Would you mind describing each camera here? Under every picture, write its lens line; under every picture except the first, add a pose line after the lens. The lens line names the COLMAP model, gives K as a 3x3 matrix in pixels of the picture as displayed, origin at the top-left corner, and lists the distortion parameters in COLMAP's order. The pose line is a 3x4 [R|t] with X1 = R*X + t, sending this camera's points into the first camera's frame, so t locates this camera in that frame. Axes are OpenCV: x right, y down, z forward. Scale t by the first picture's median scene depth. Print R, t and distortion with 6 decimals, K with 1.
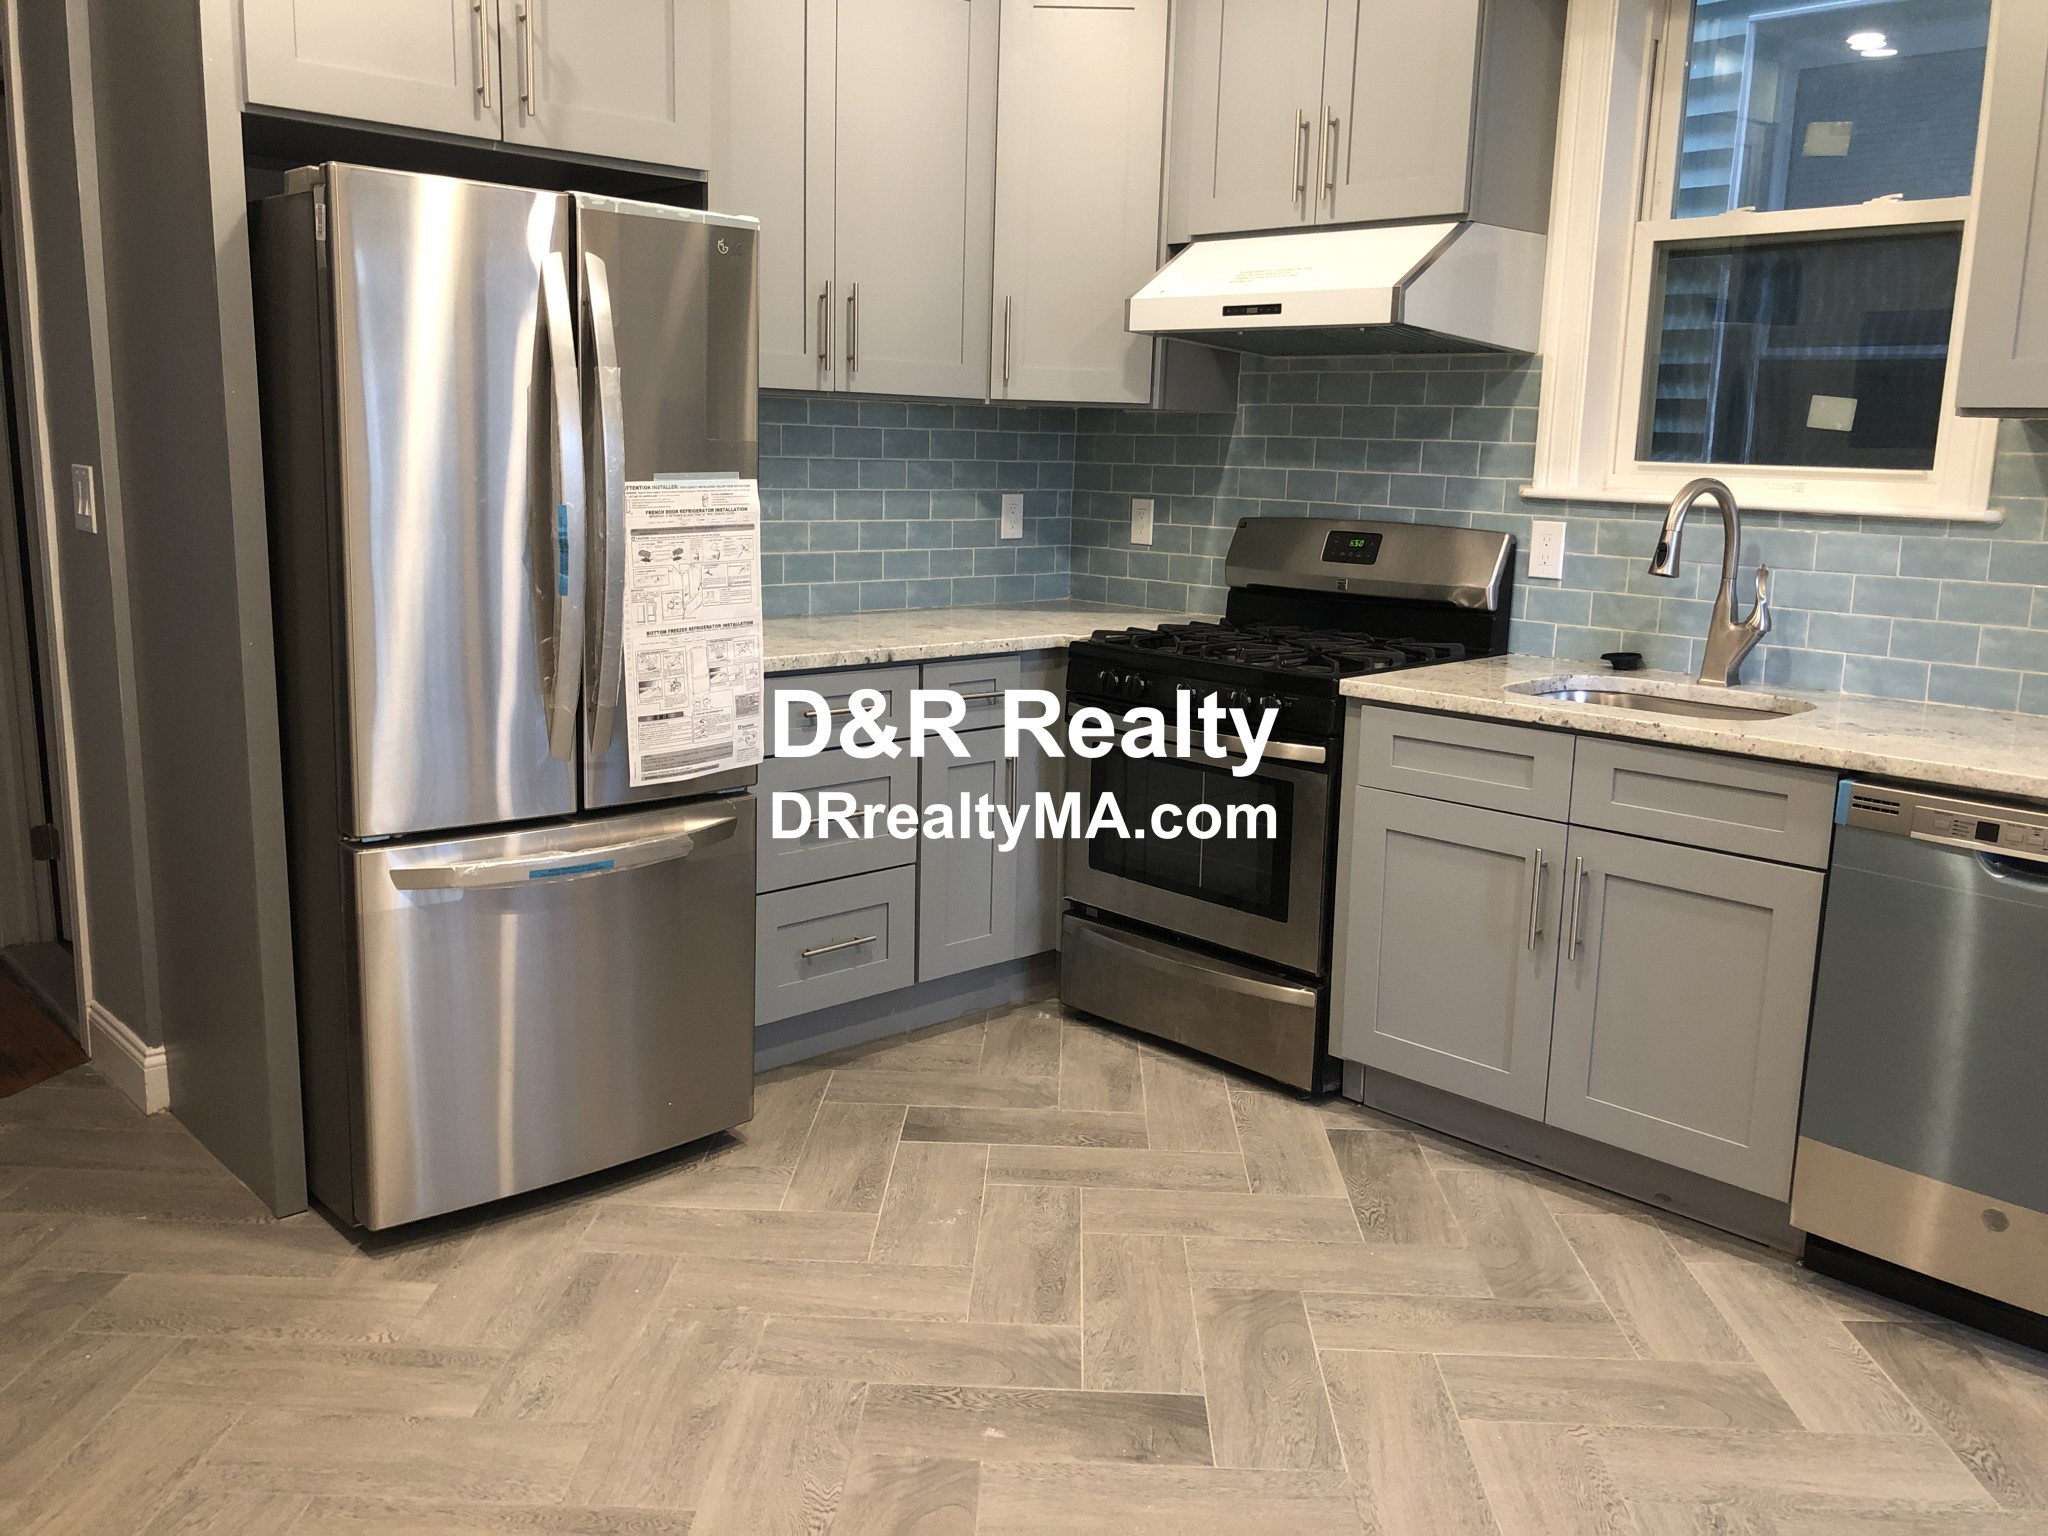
lens RADIAL K [[1682.0, 0, 1025.5], [0, 1682.0, 762.2], [0, 0, 1]] dist [0.040016, -0.031280]
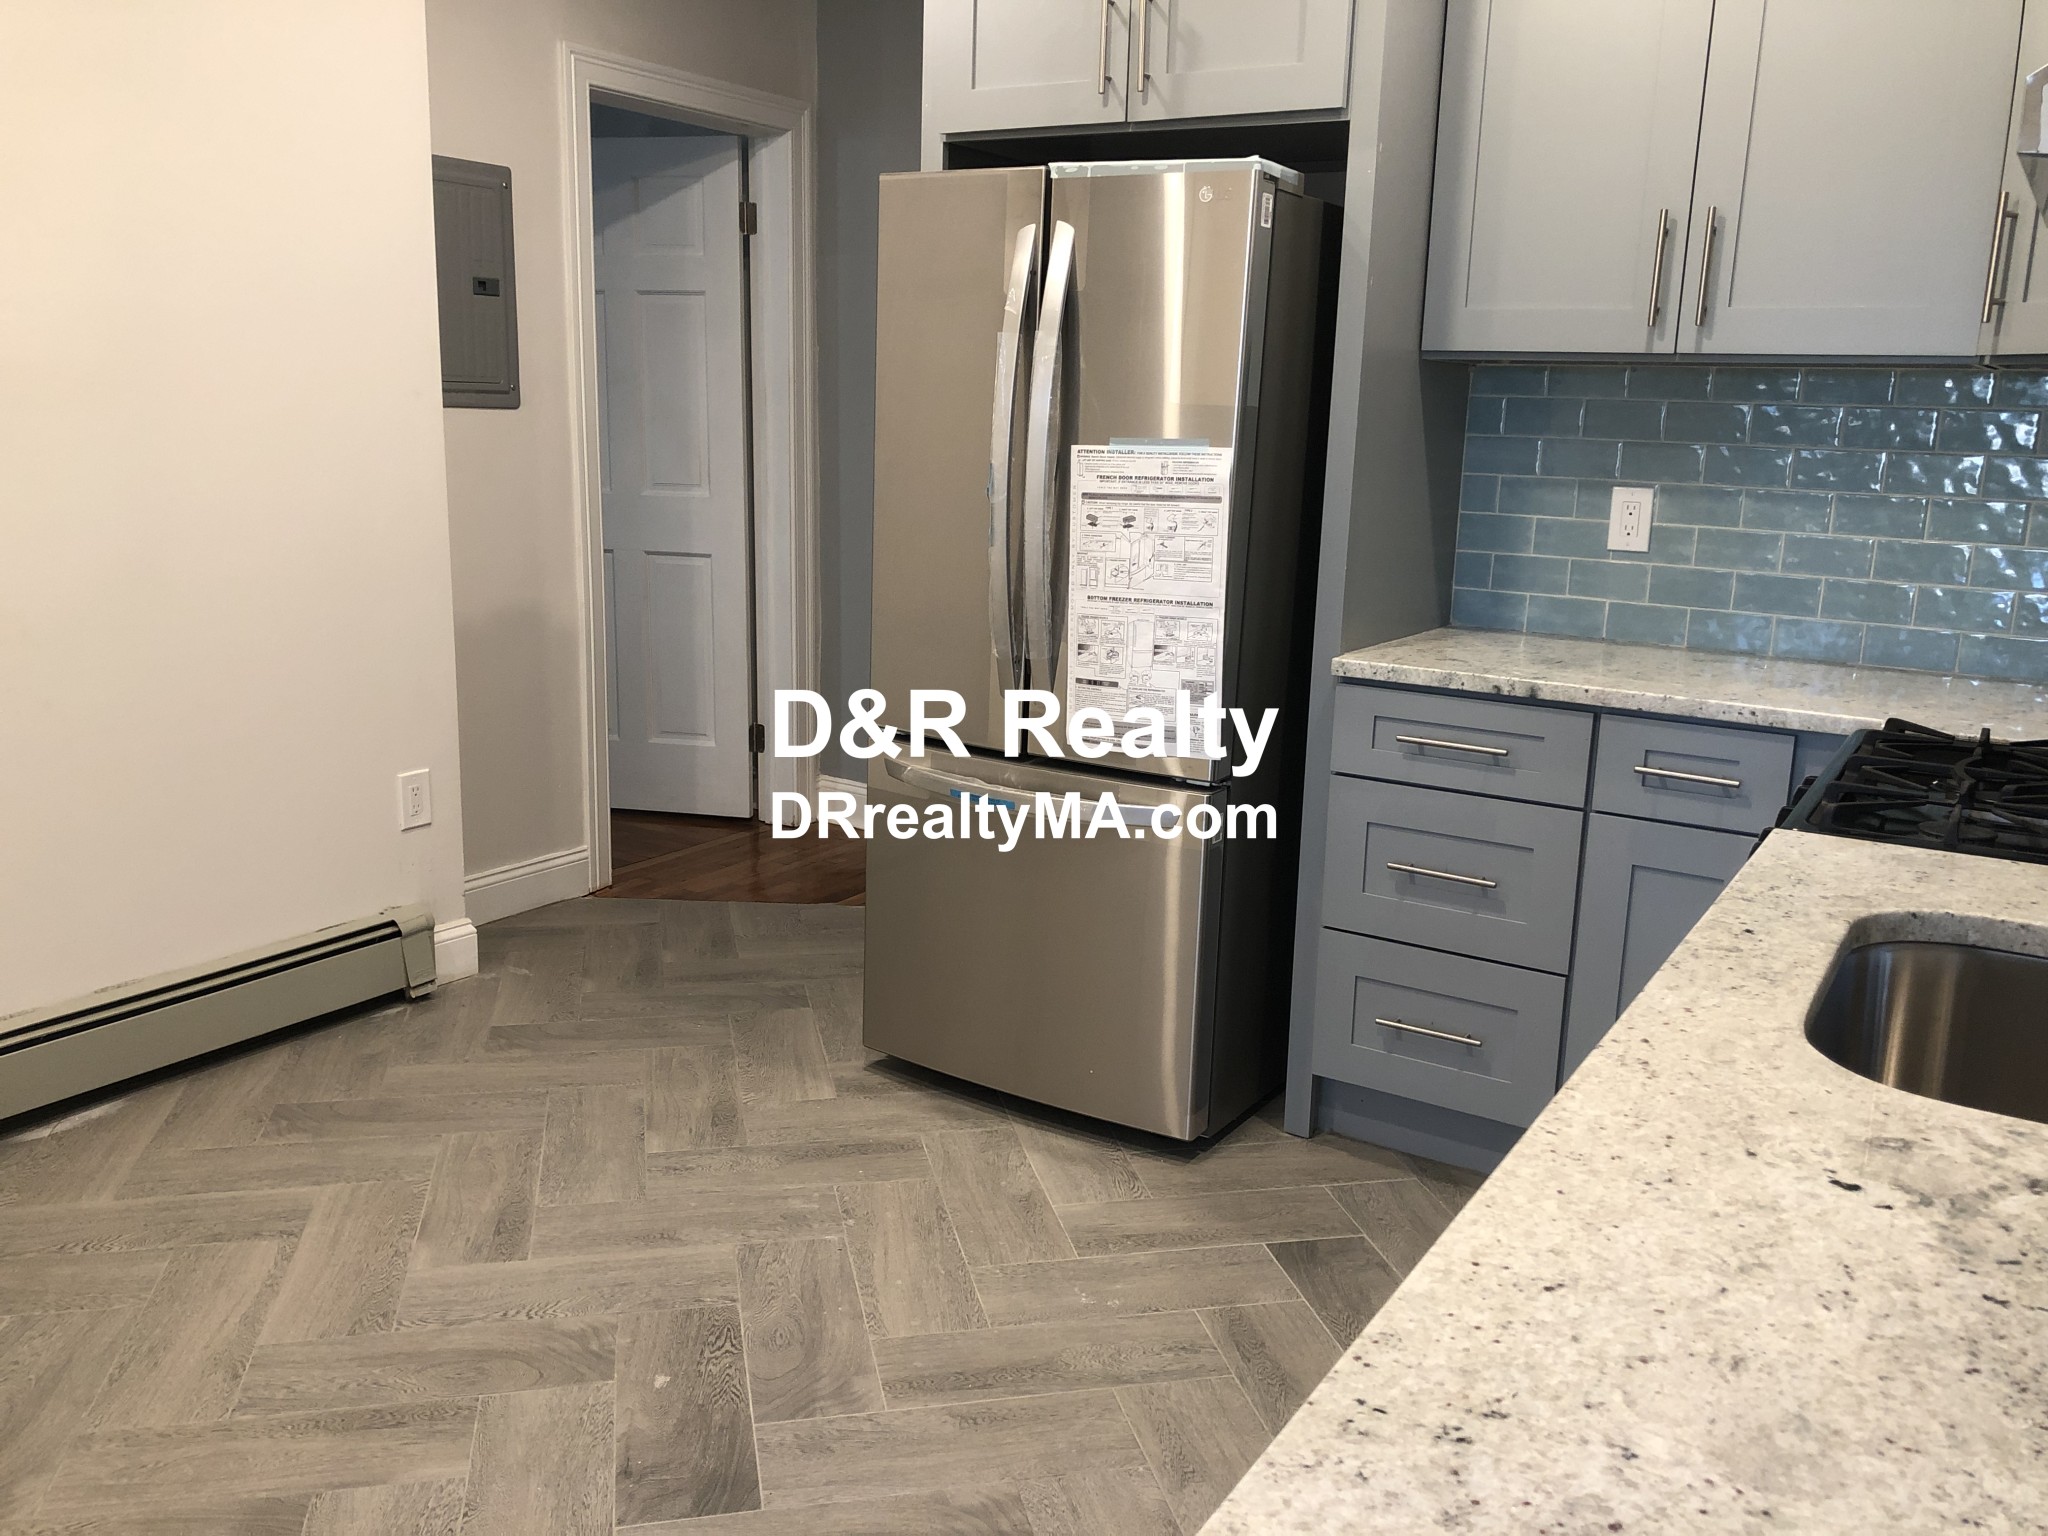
lens RADIAL K [[1682.0, 0, 1026.2], [0, 1682.0, 765.4], [0, 0, 1]] dist [0.040016, -0.031280]
pose [[0.256732, 0.190172, -0.947588, 0.734058], [-0.207407, 0.968448, 0.138165, -0.109849], [0.943966, 0.161065, 0.288075, 0.691247]]
